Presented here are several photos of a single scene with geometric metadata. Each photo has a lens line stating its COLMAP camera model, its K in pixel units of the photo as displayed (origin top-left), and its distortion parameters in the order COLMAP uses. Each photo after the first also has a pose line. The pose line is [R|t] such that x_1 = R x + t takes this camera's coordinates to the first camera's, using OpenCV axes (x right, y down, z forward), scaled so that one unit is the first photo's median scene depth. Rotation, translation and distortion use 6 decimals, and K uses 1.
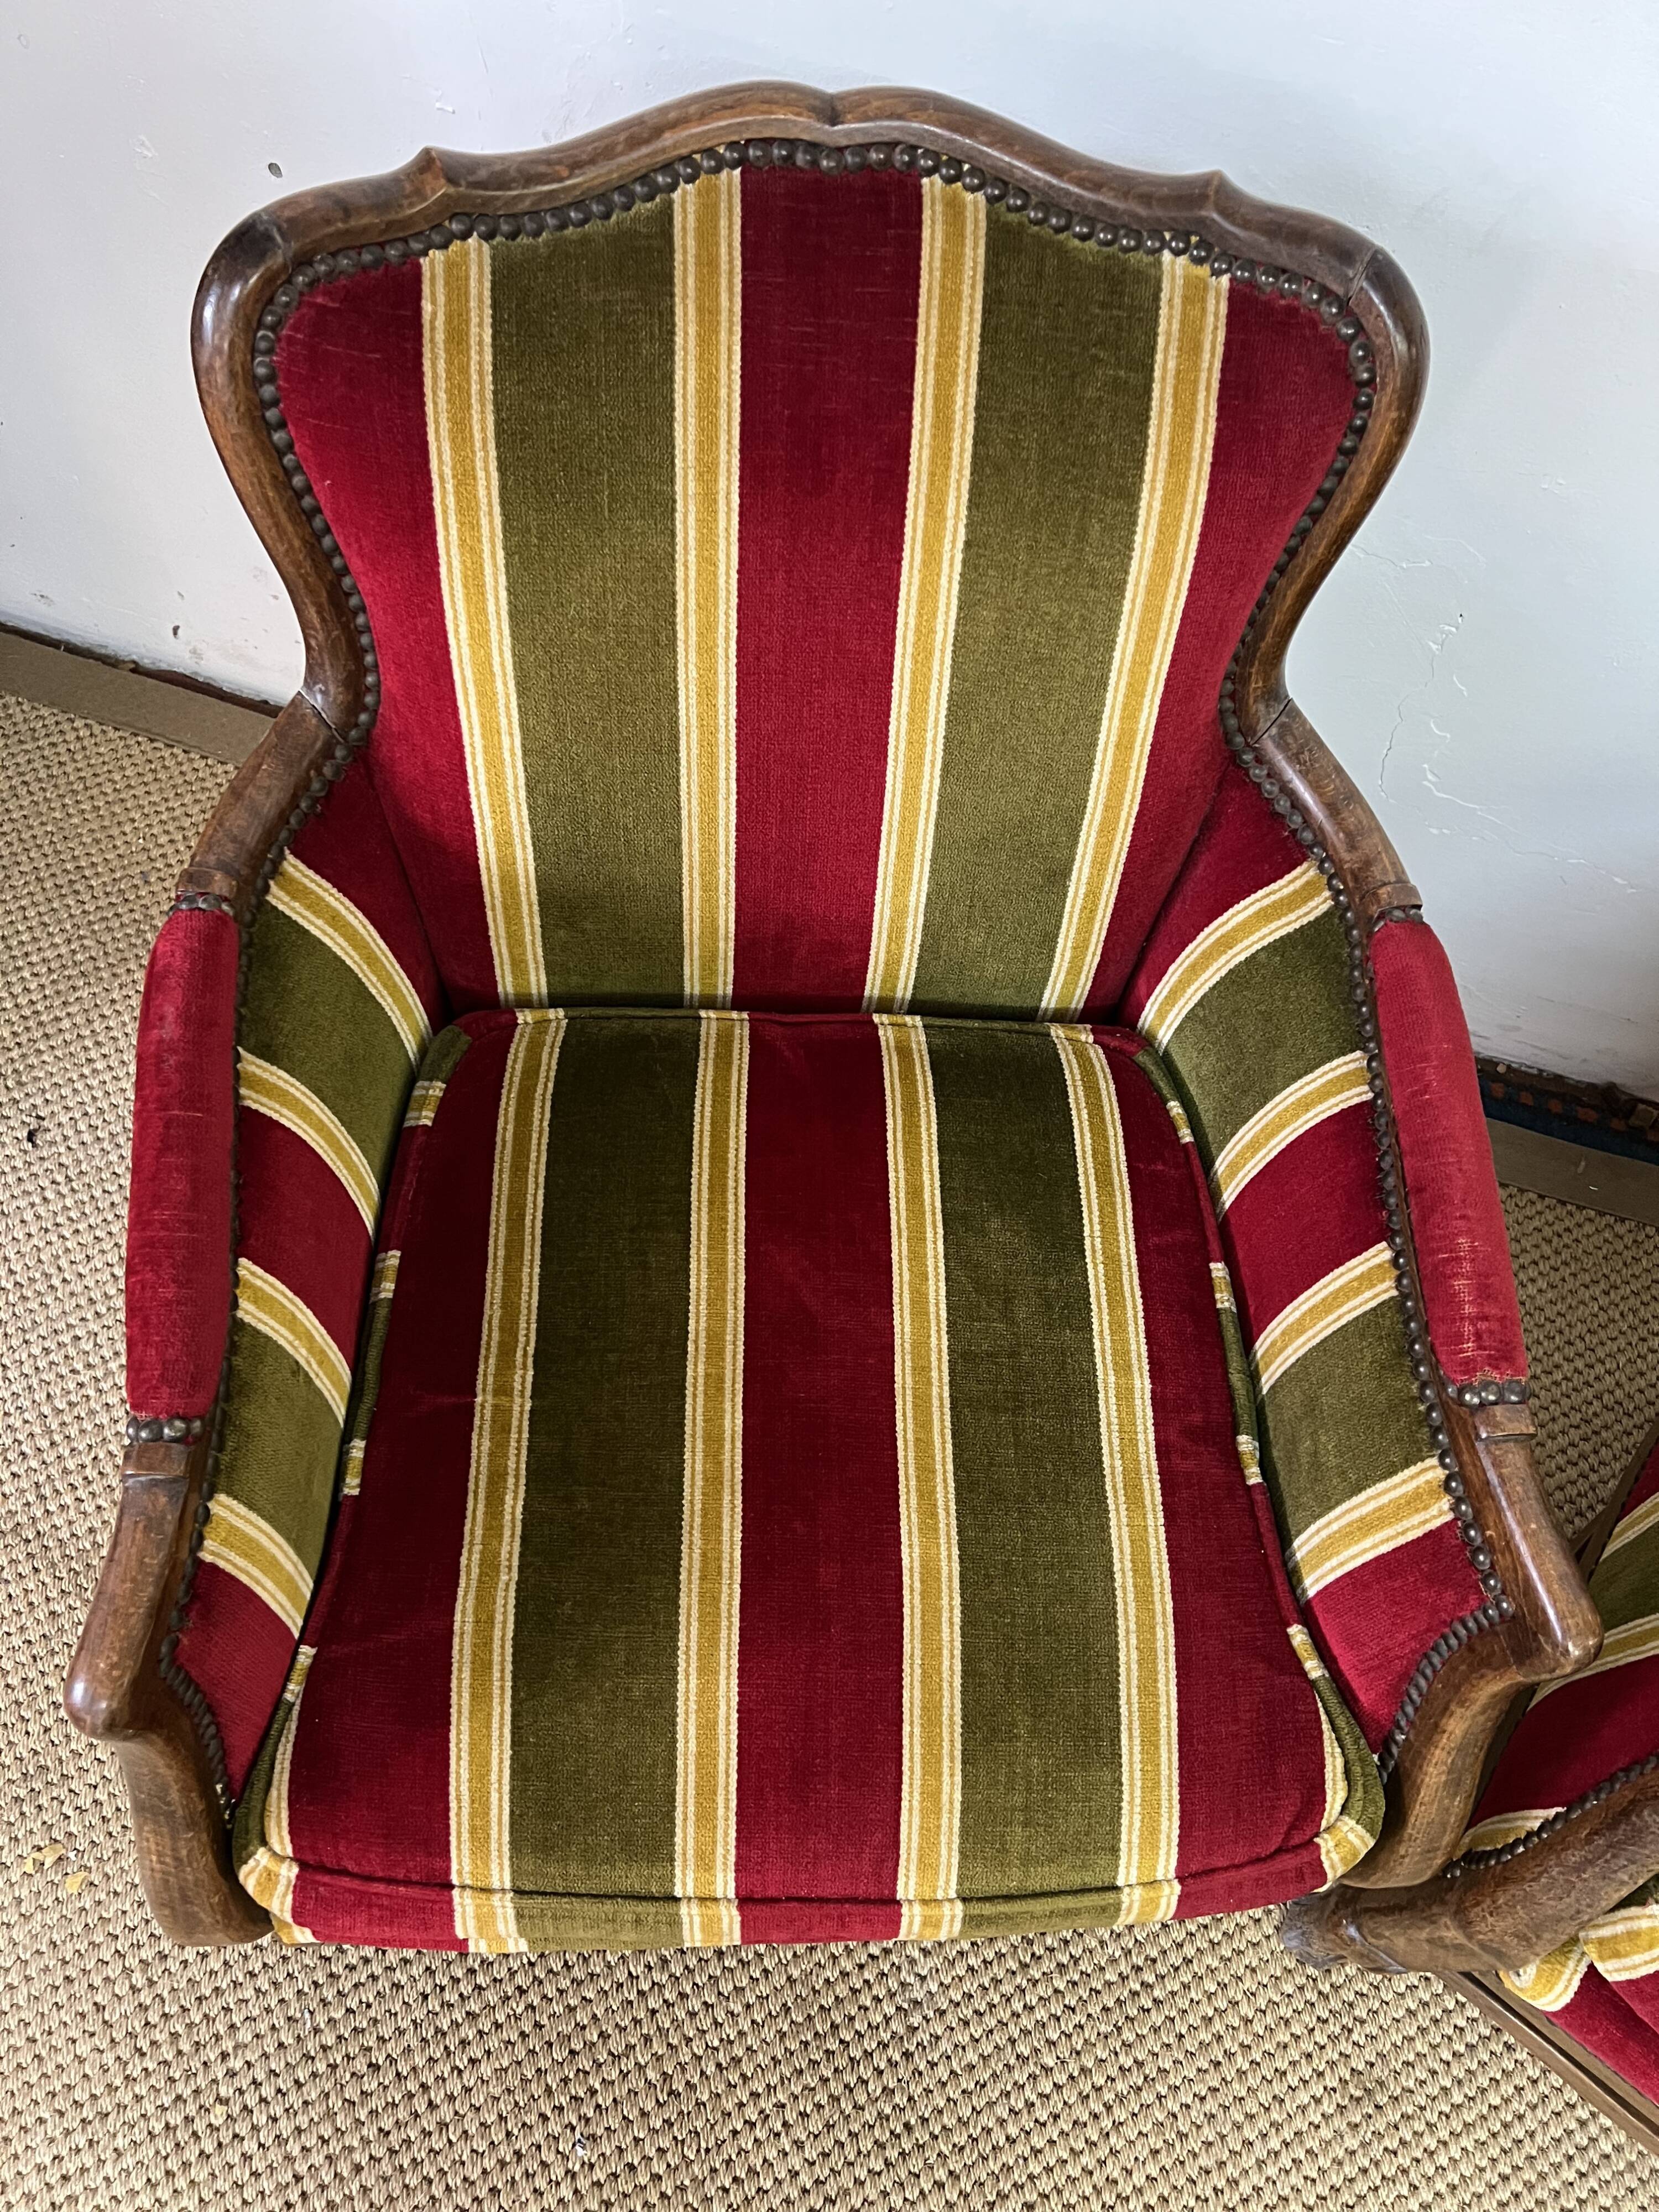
lens RADIAL K [[1662.2, 0, 829.7], [0, 1662.2, 1102.2], [0, 0, 1]] dist [0.033839, 0.017605]
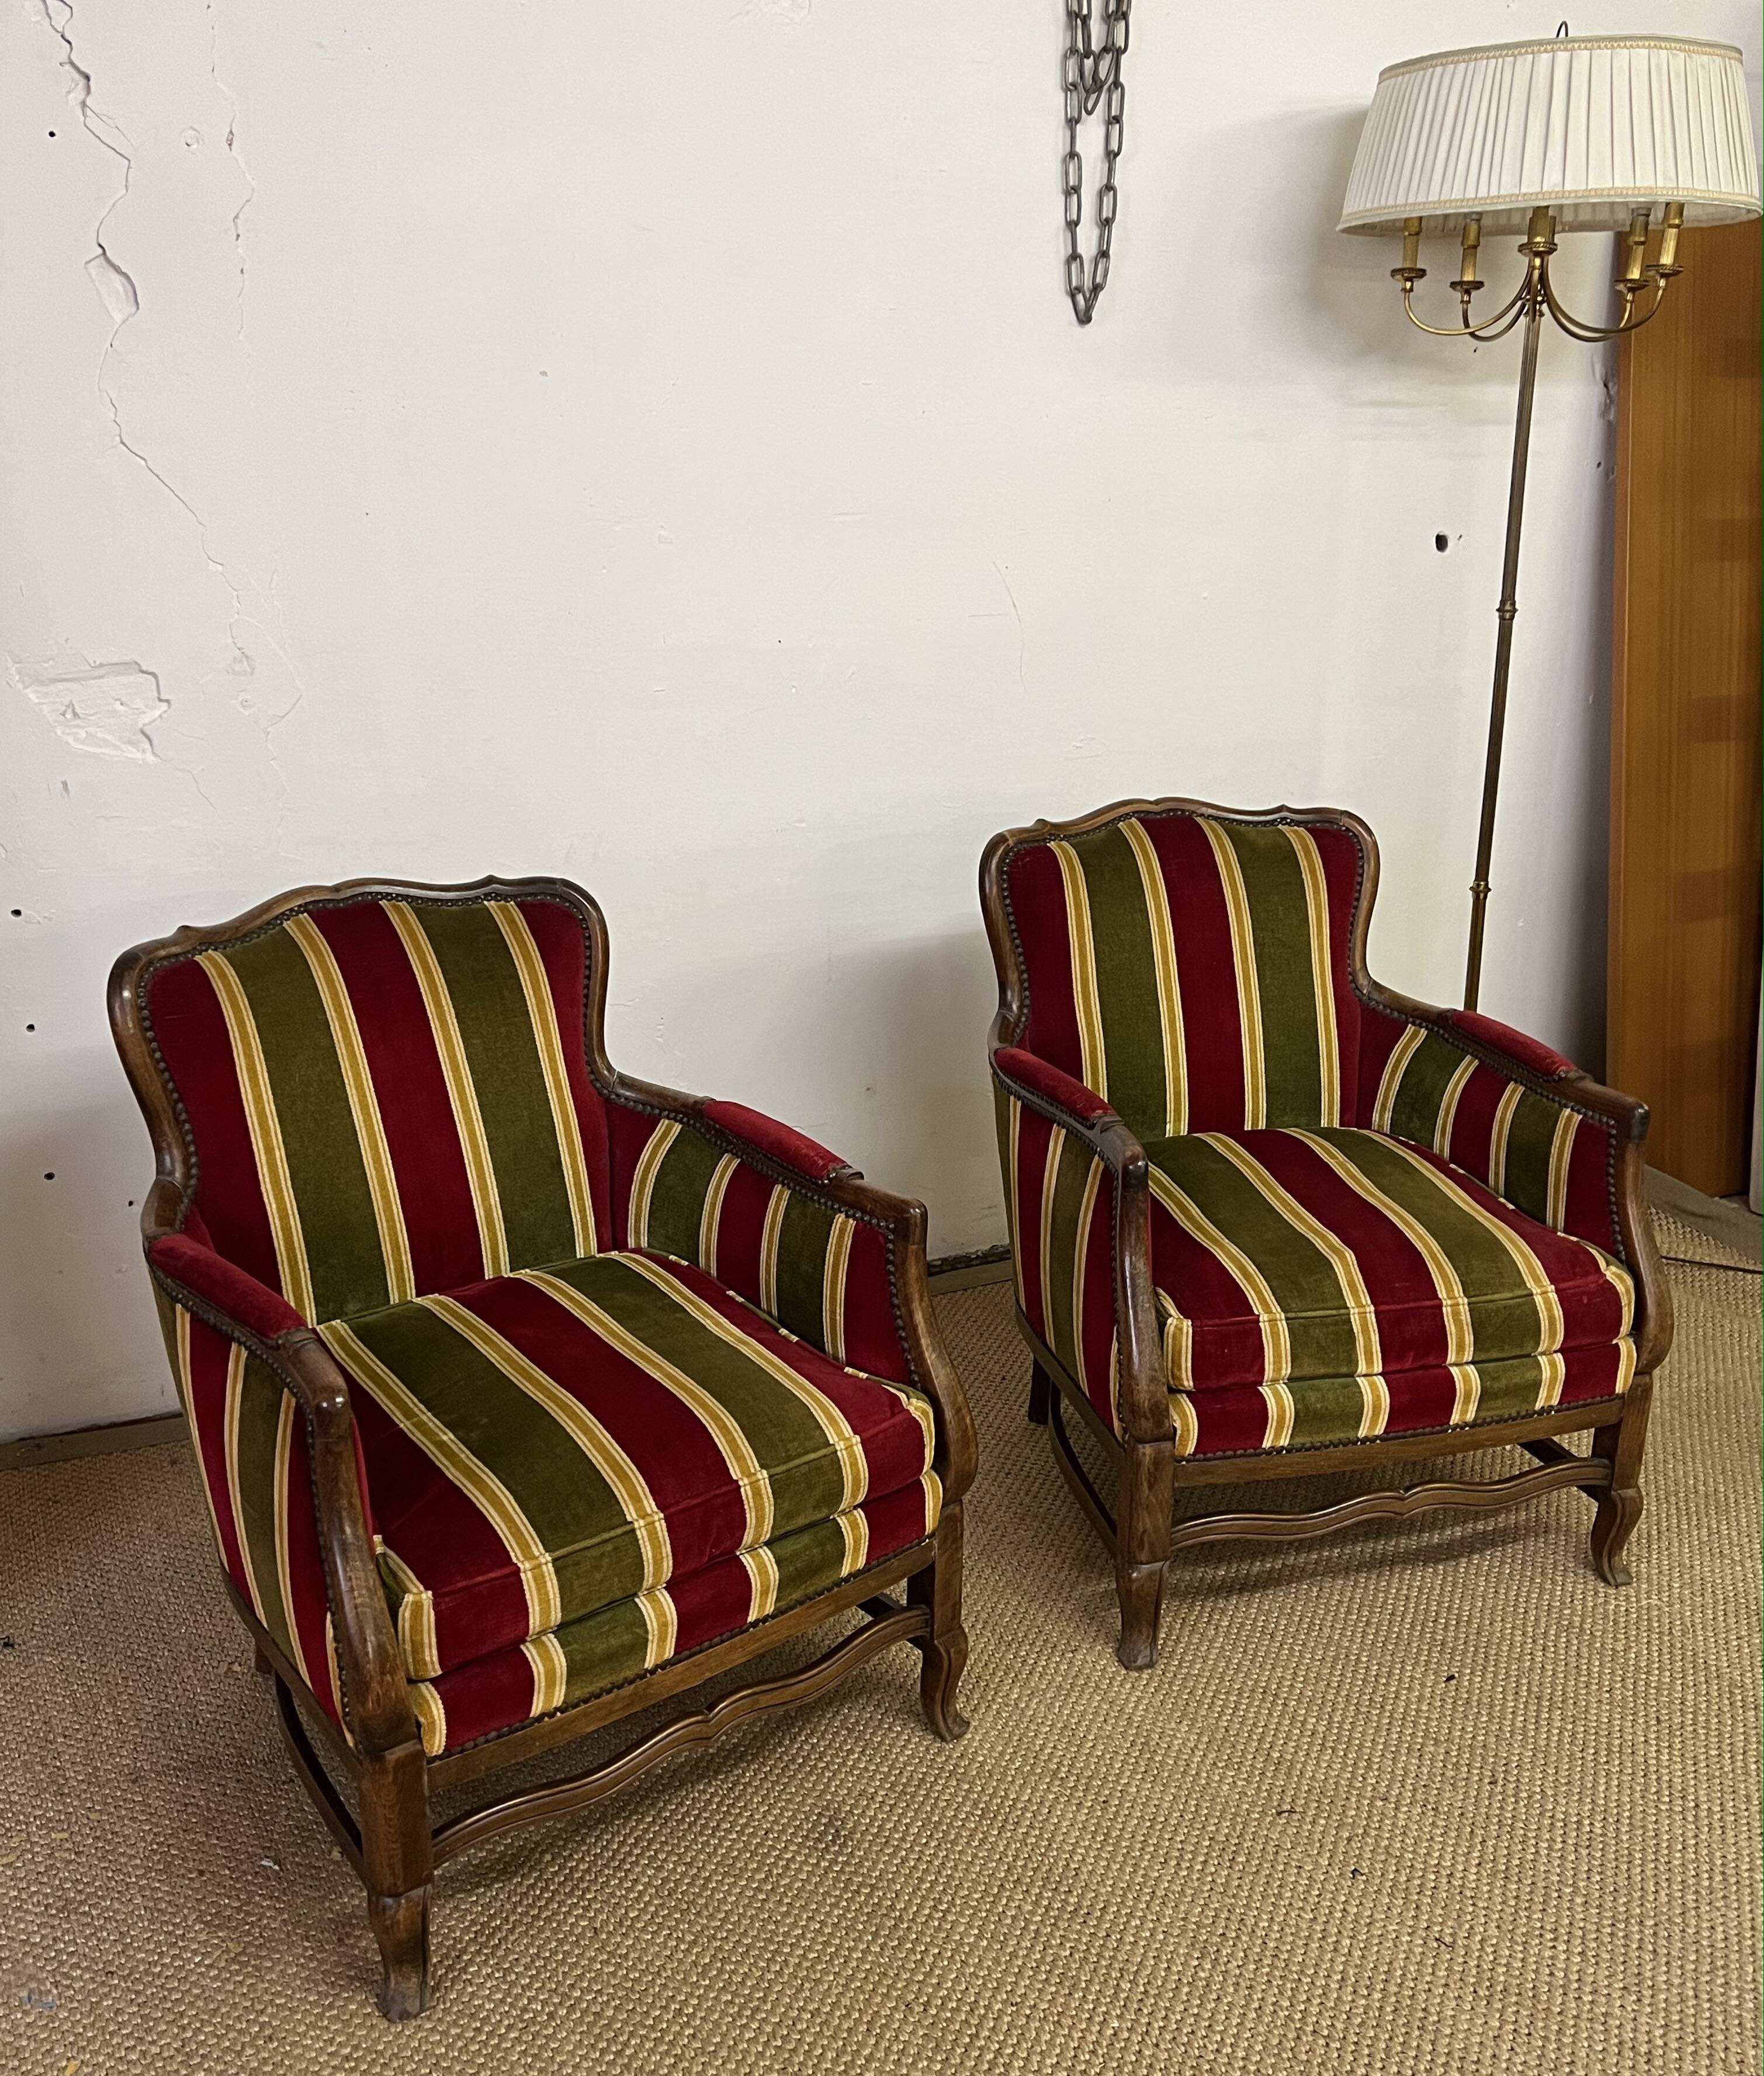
lens RADIAL K [[1962.8, 0, 869.2], [0, 1962.8, 1047.0], [0, 0, 1]] dist [0.067084, 0.000000]
pose [[0.813441, -0.254959, 0.522790, -0.832153], [0.543271, 0.654107, -0.526308, 1.344412], [-0.207773, 0.712138, 0.670589, -0.829968]]
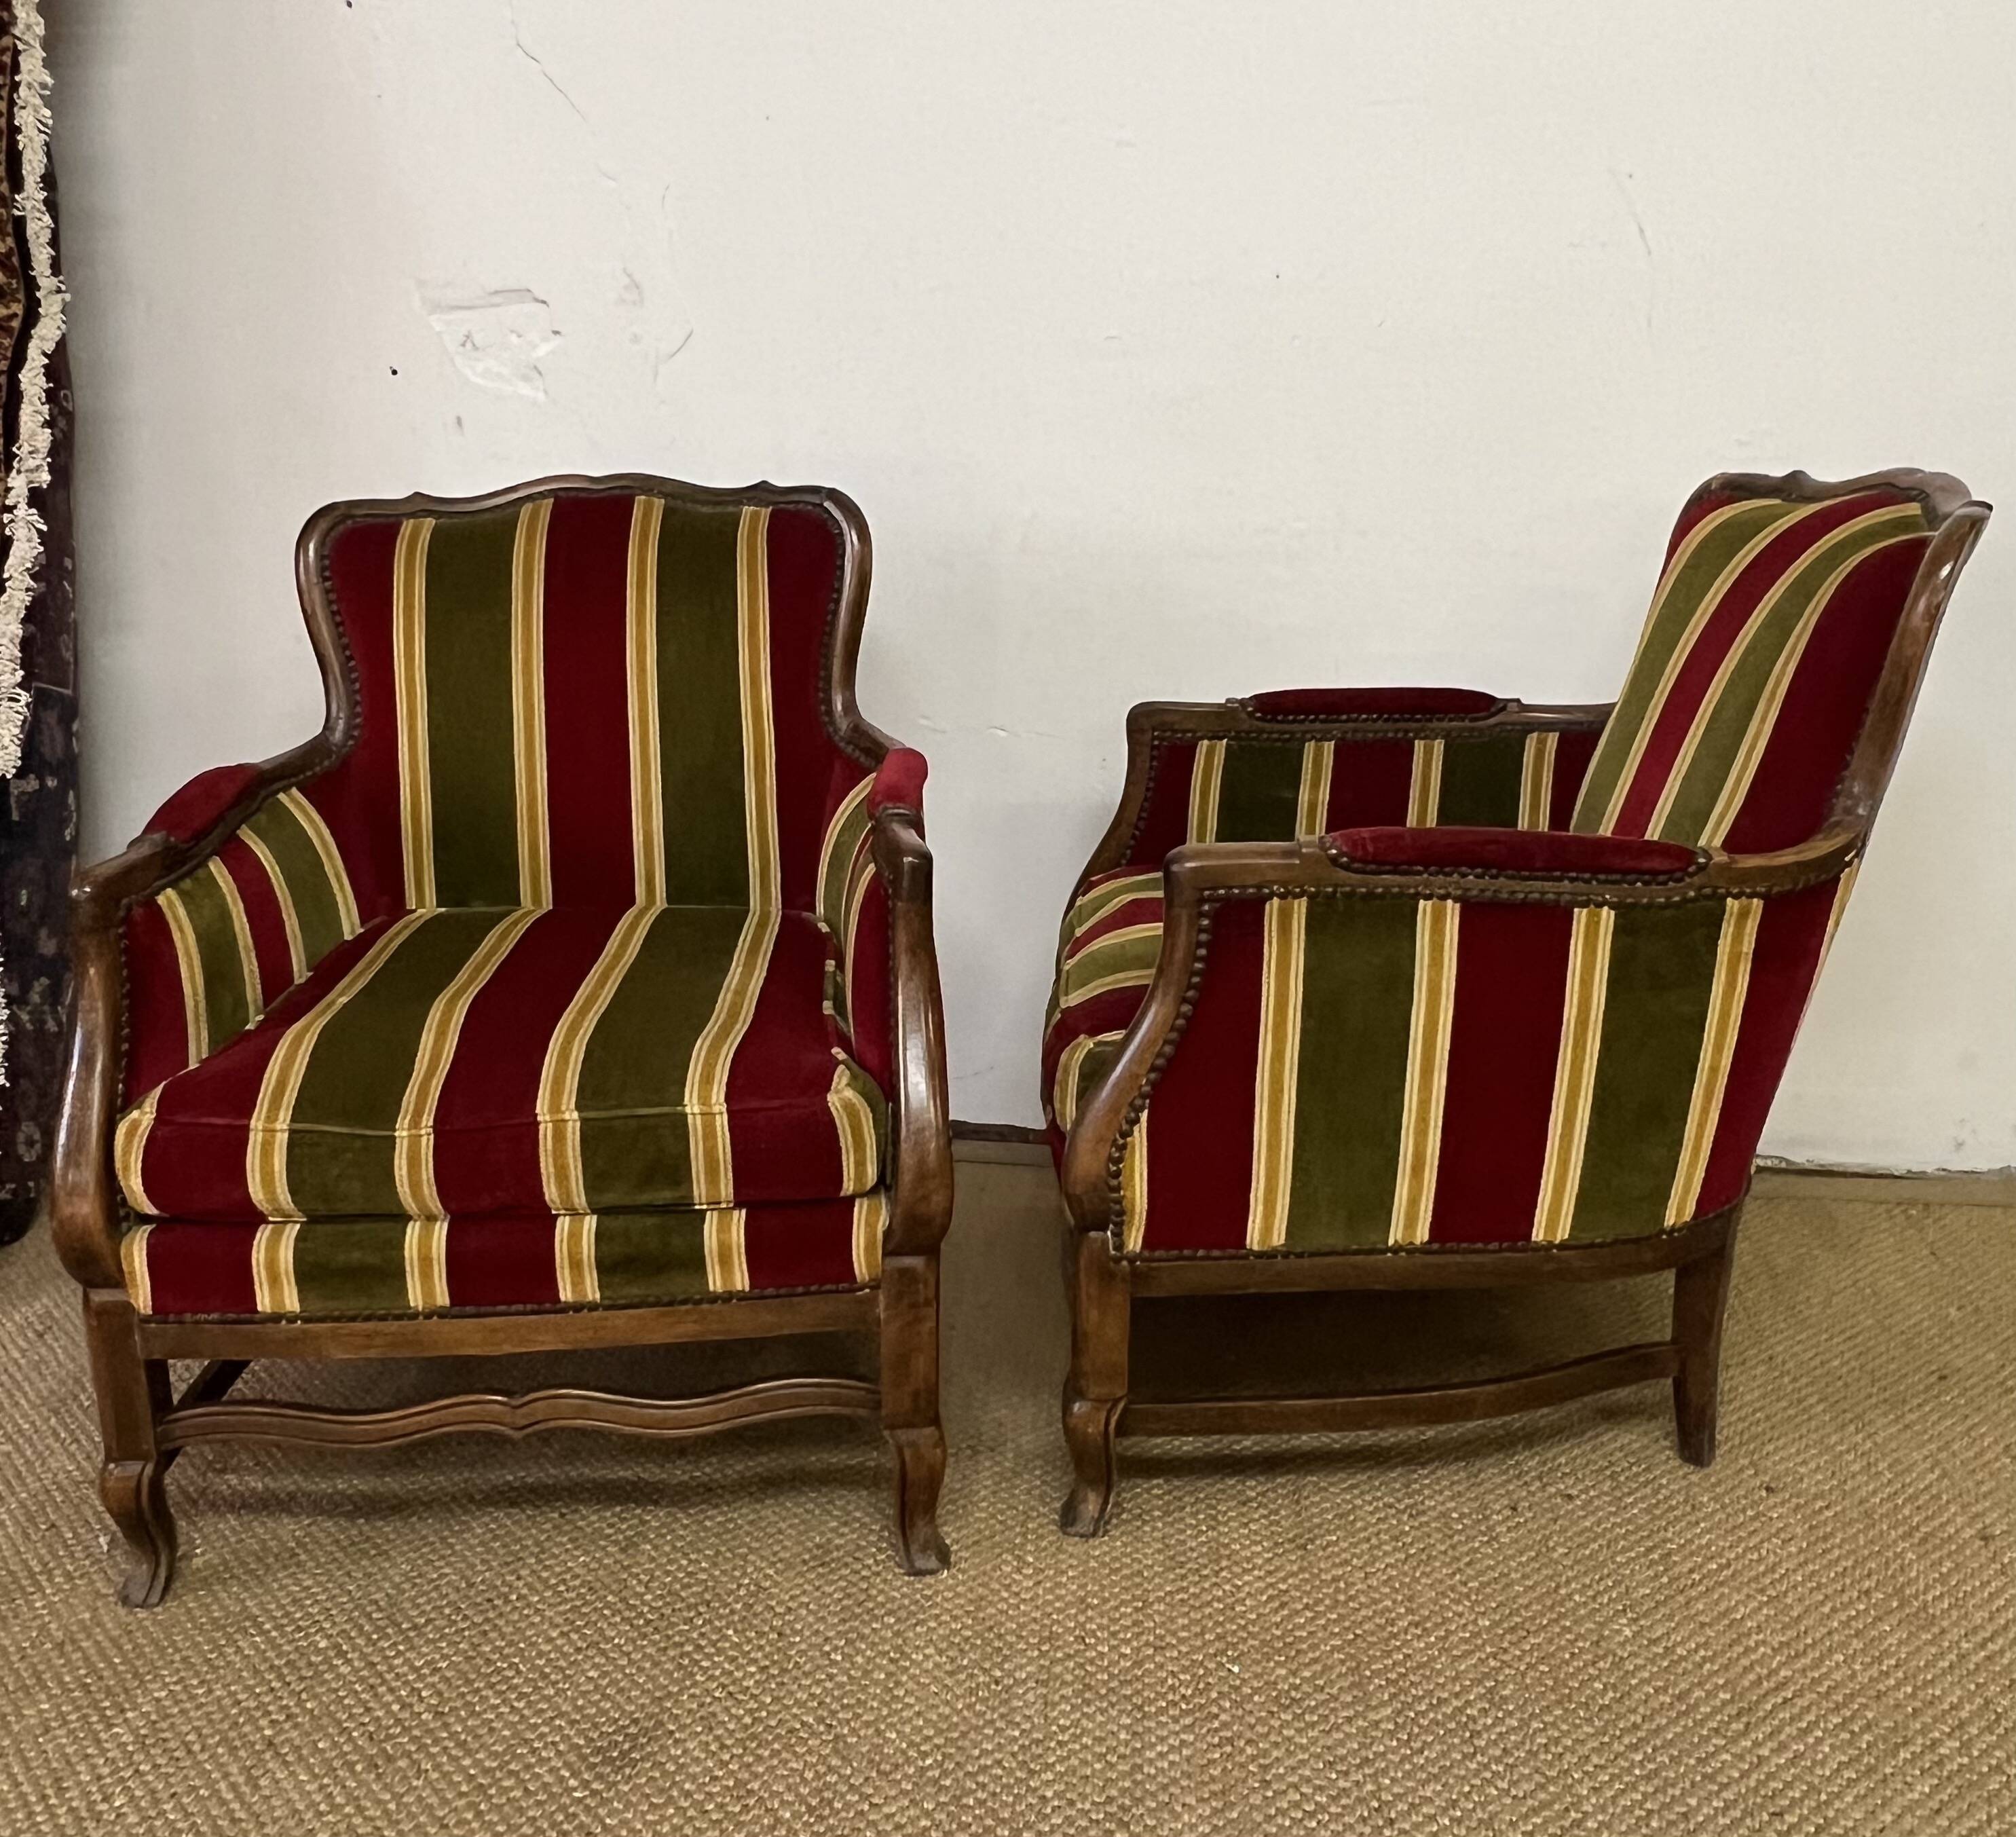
lens RADIAL K [[1928.9, 0, 982.4], [0, 1928.9, 887.2], [0, 0, 1]] dist [0.017850, 0.000000]
pose [[0.995069, -0.096735, -0.021924, 0.477234], [0.048799, 0.669889, -0.740856, 1.584908], [0.086353, 0.736133, 0.671306, -0.283493]]
